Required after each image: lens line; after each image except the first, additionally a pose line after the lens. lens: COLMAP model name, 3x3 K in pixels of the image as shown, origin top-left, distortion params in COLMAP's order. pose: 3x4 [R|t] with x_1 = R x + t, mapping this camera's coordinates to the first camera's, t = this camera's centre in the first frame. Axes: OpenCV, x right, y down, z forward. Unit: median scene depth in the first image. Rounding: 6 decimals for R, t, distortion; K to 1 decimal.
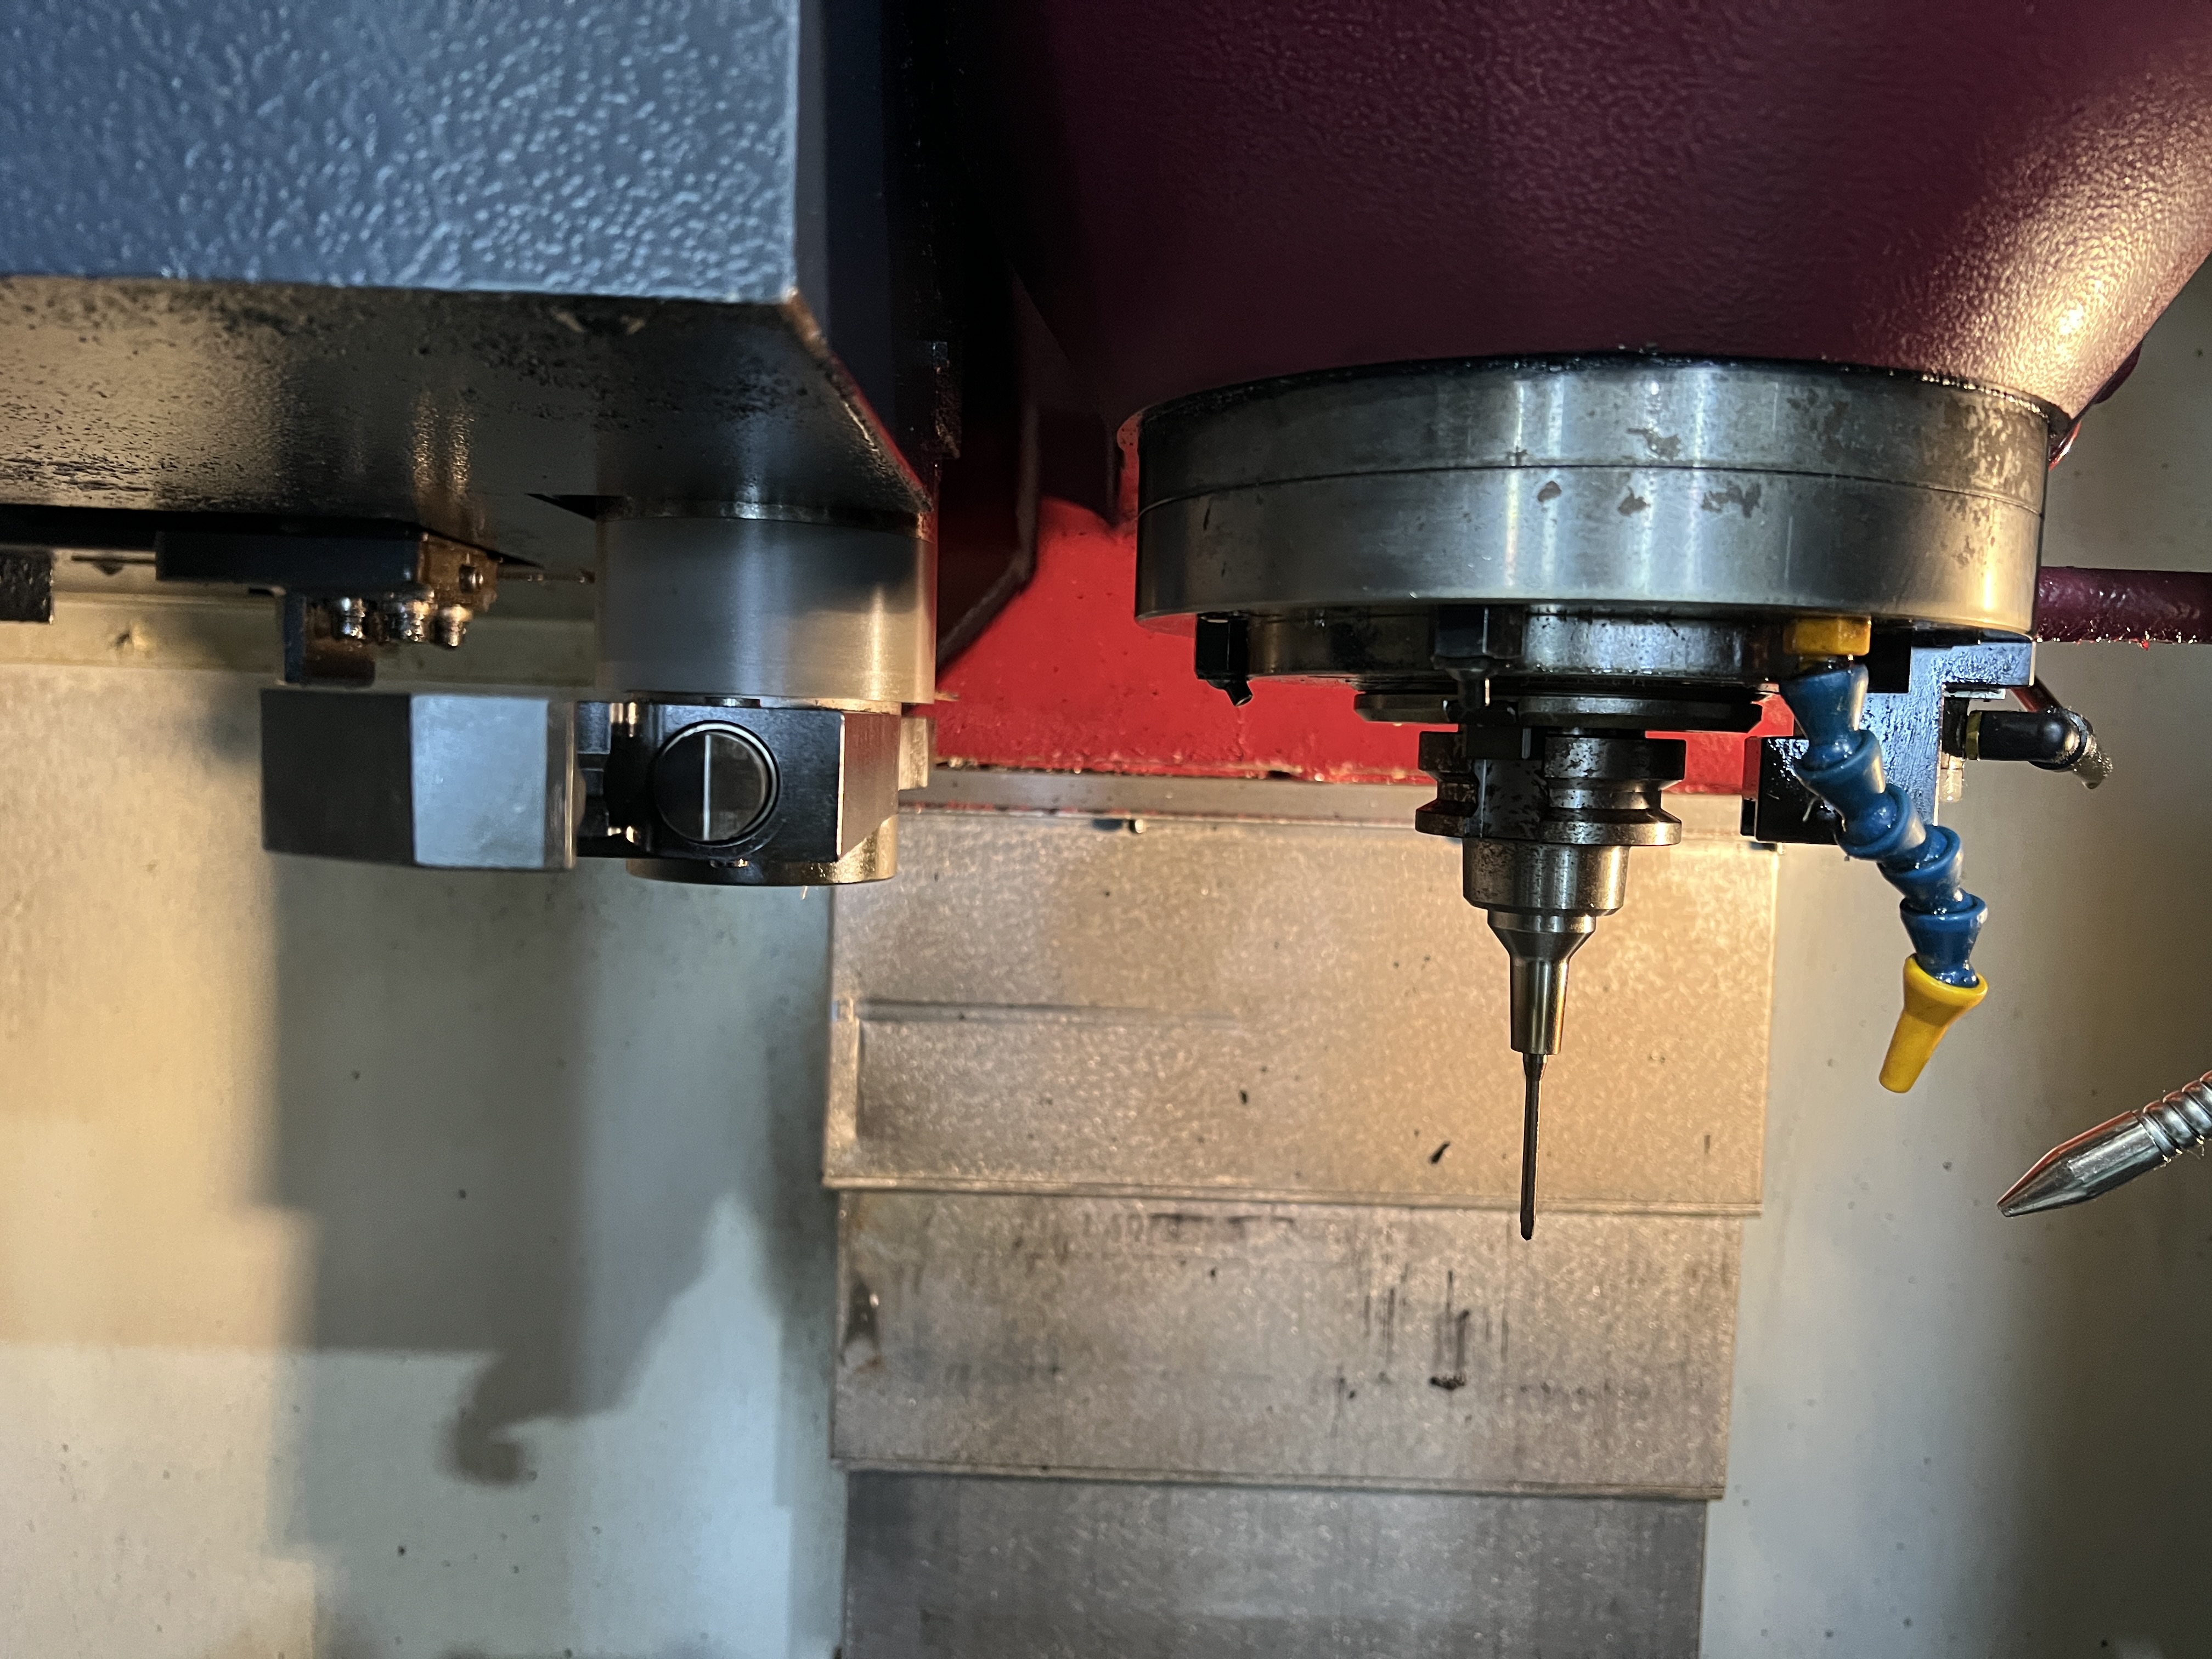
lens RADIAL K [[1675.6, 0, 1118.6], [0, 1675.6, 816.2], [0, 0, 1]] dist [0.038271, -0.053809]
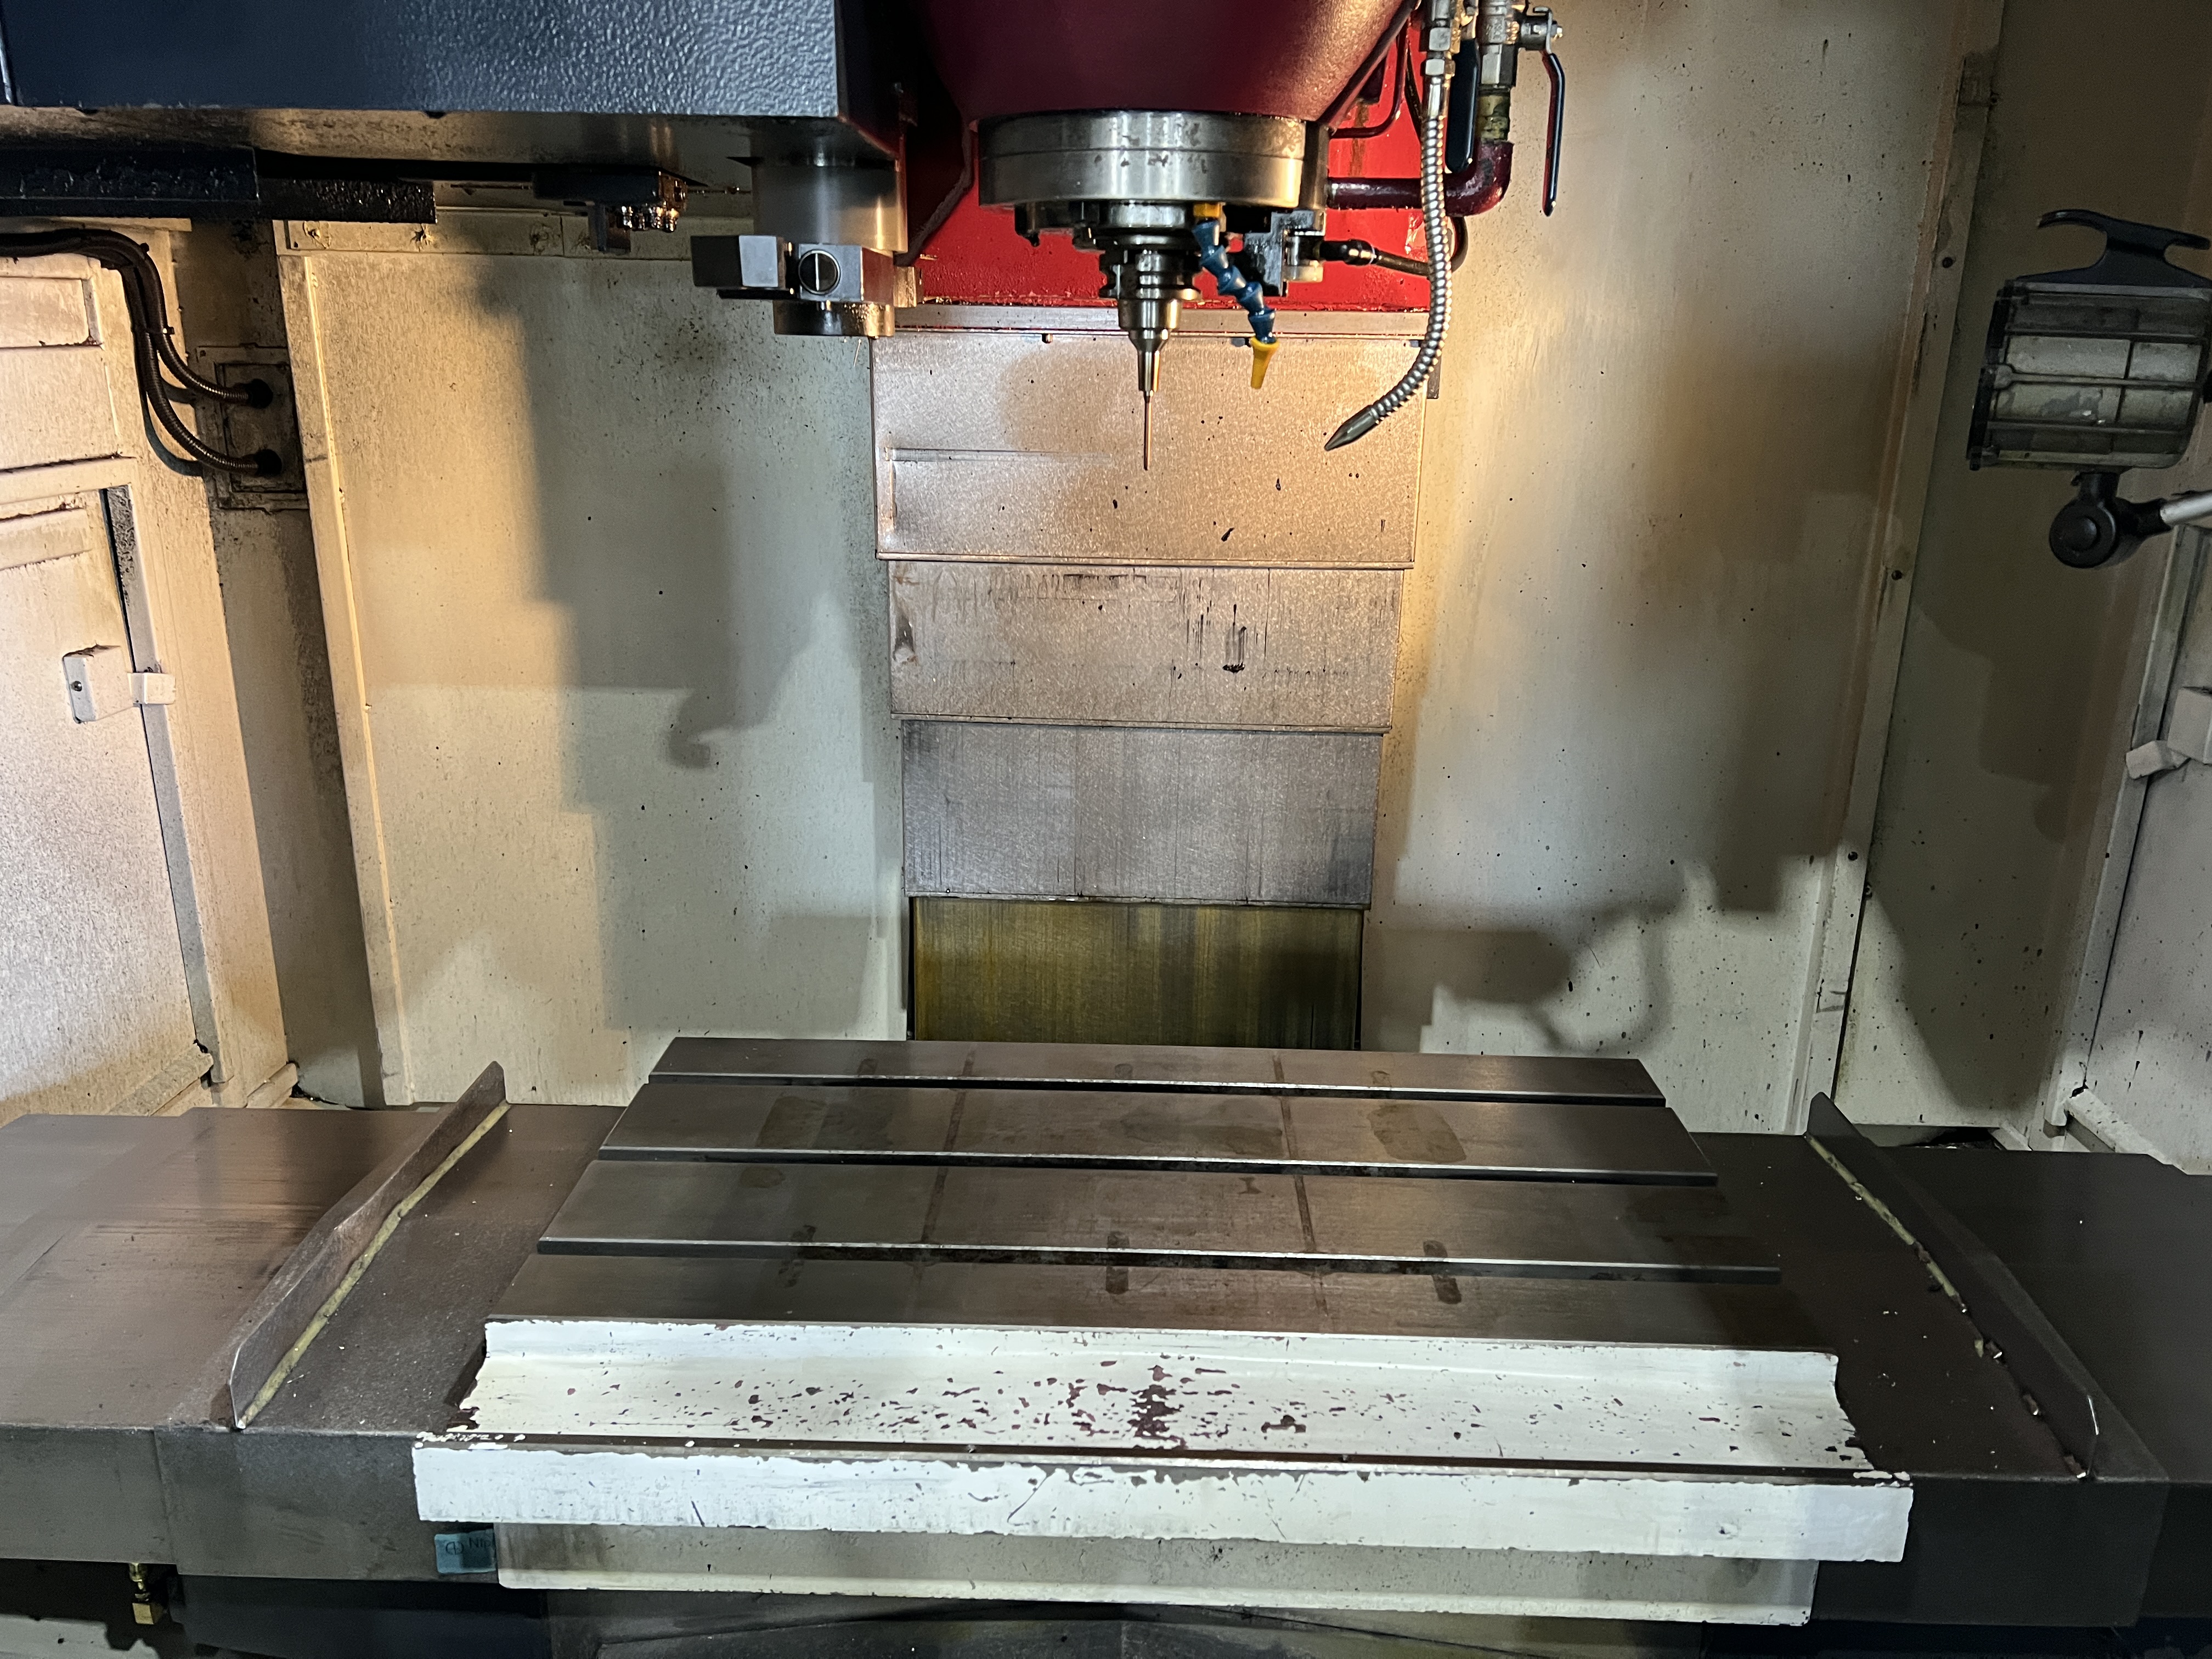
lens RADIAL K [[1675.6, 0, 1123.7], [0, 1675.6, 859.1], [0, 0, 1]] dist [0.038271, -0.053809]
pose [[0.999307, -0.007387, -0.036485, 0.142656], [0.016219, 0.968591, 0.248130, 0.092426], [0.033507, -0.248550, 0.968039, -0.760737]]
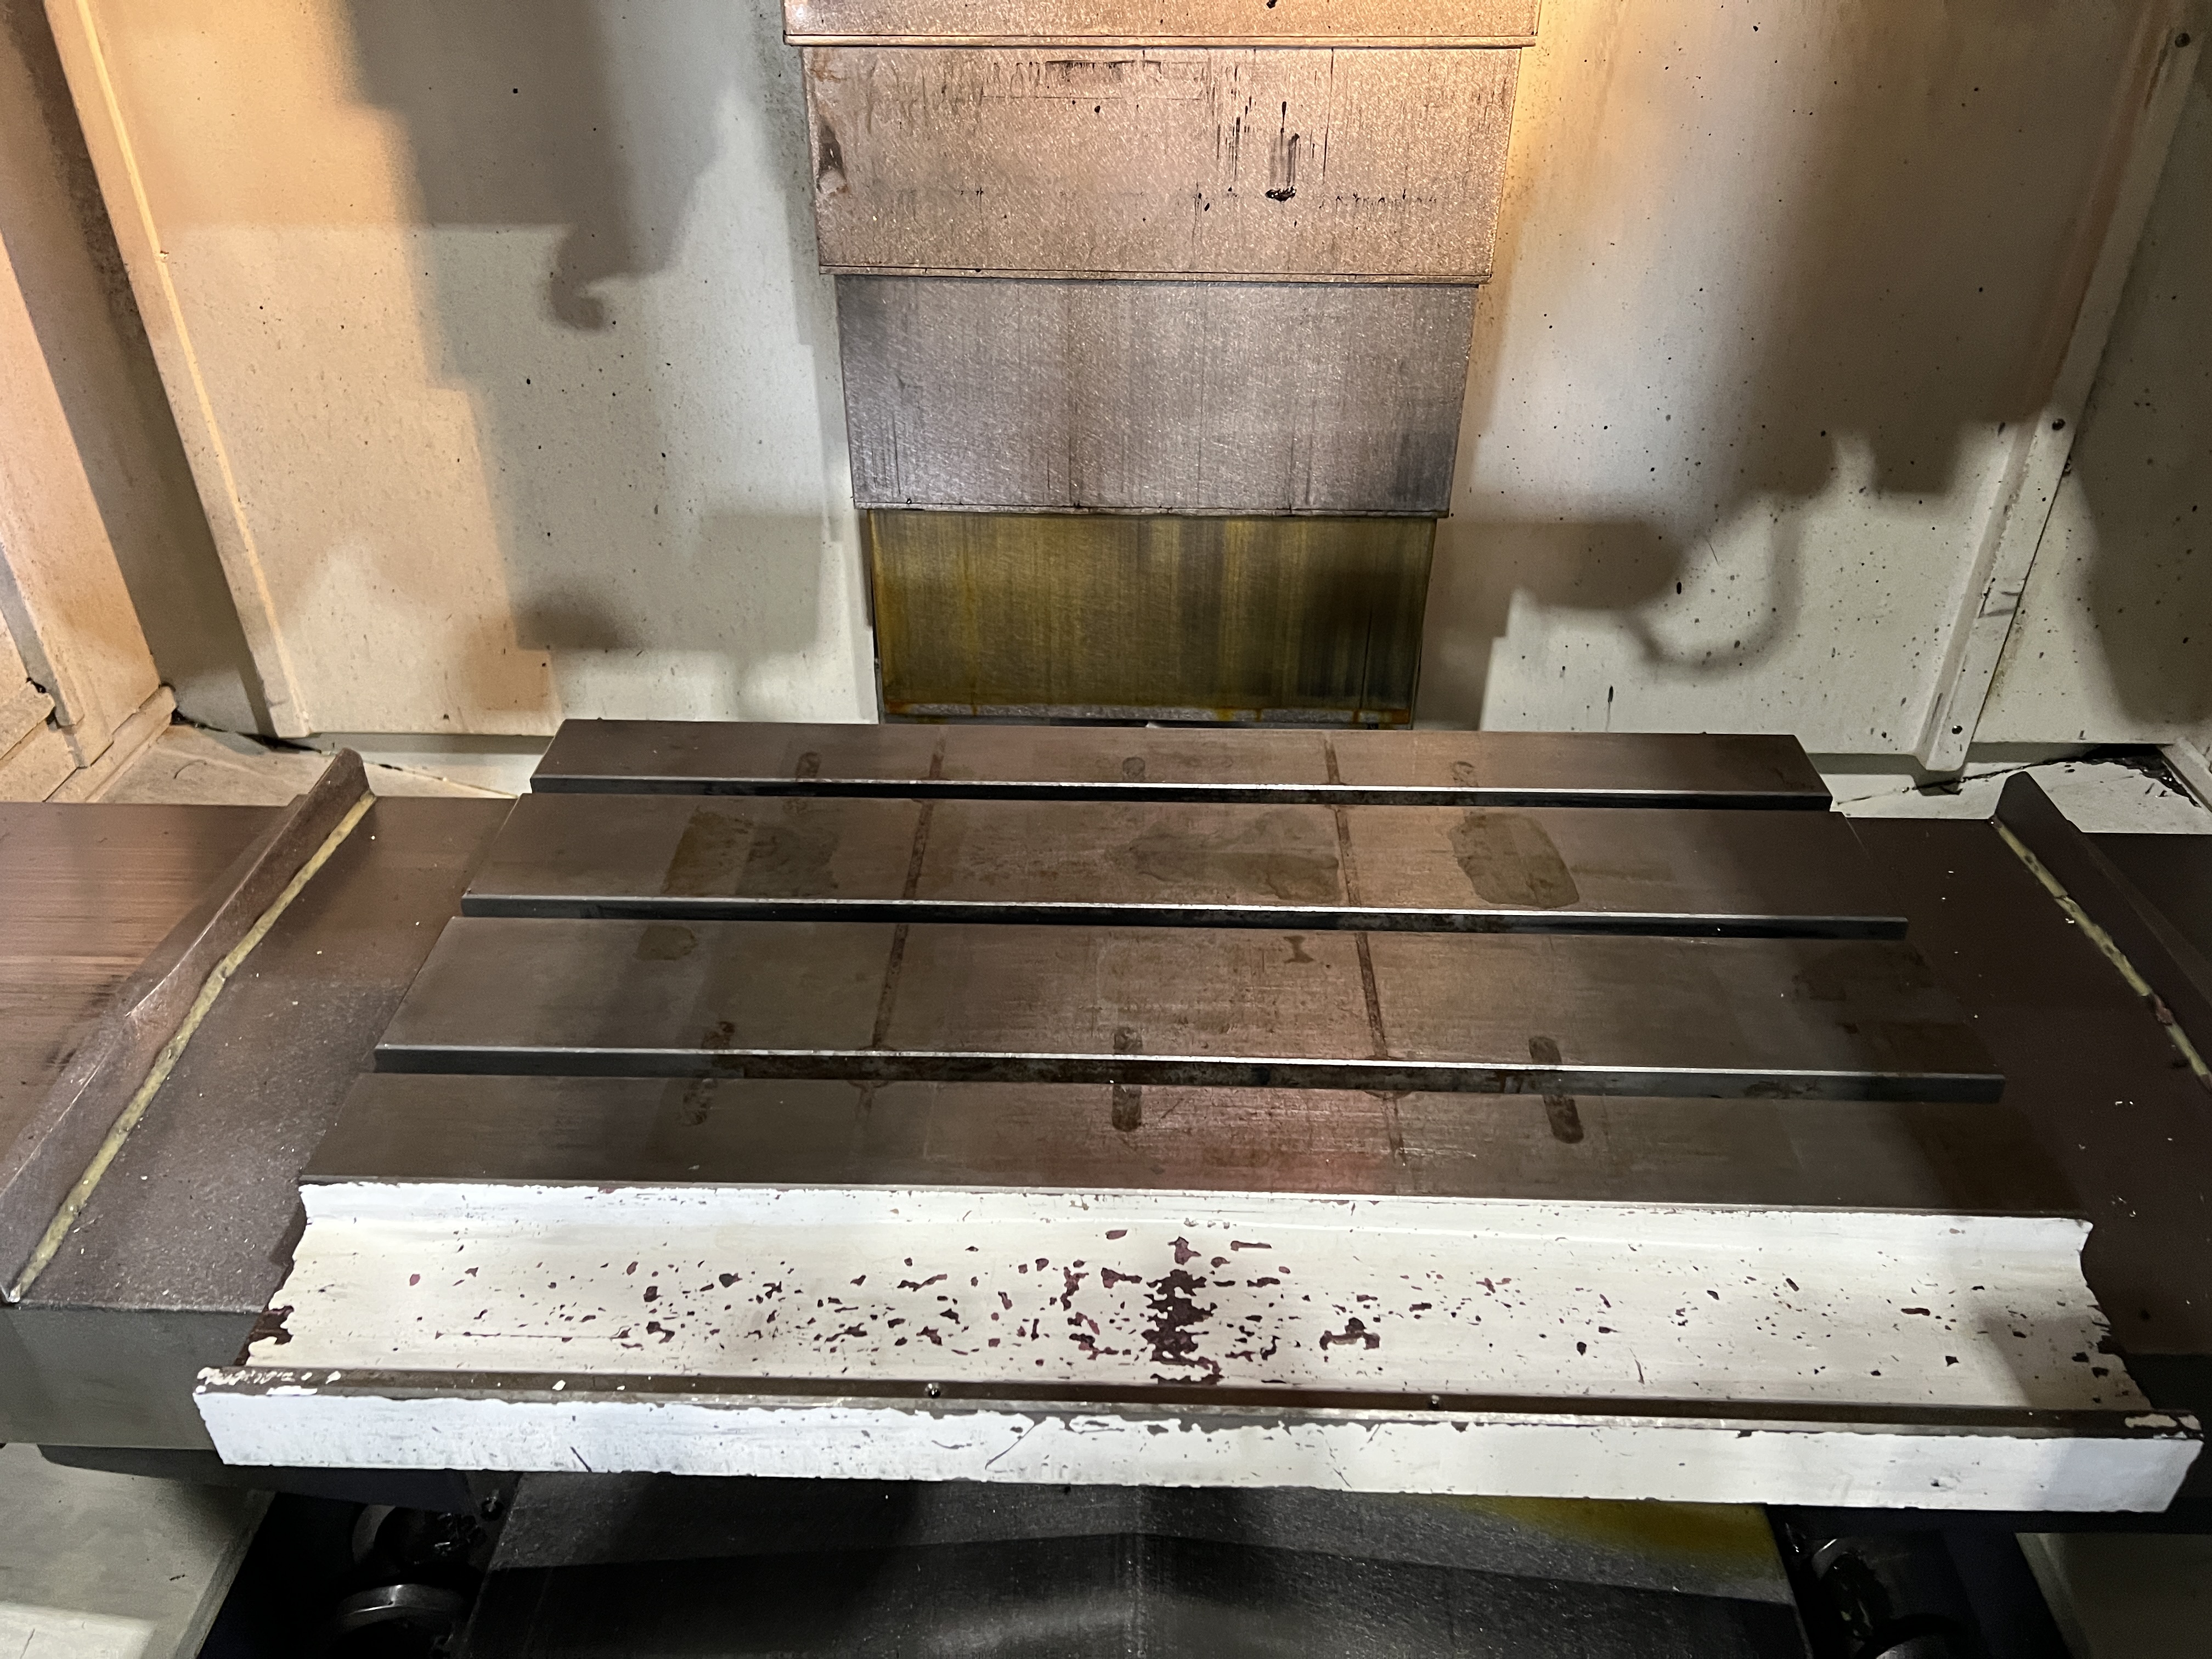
lens RADIAL K [[1675.6, 0, 1097.7], [0, 1675.6, 836.0], [0, 0, 1]] dist [0.038271, -0.053809]
pose [[0.998151, -0.003947, -0.060659, 0.132014], [0.034699, 0.856340, 0.515246, 0.084602], [0.049911, -0.516398, 0.854893, -0.381929]]
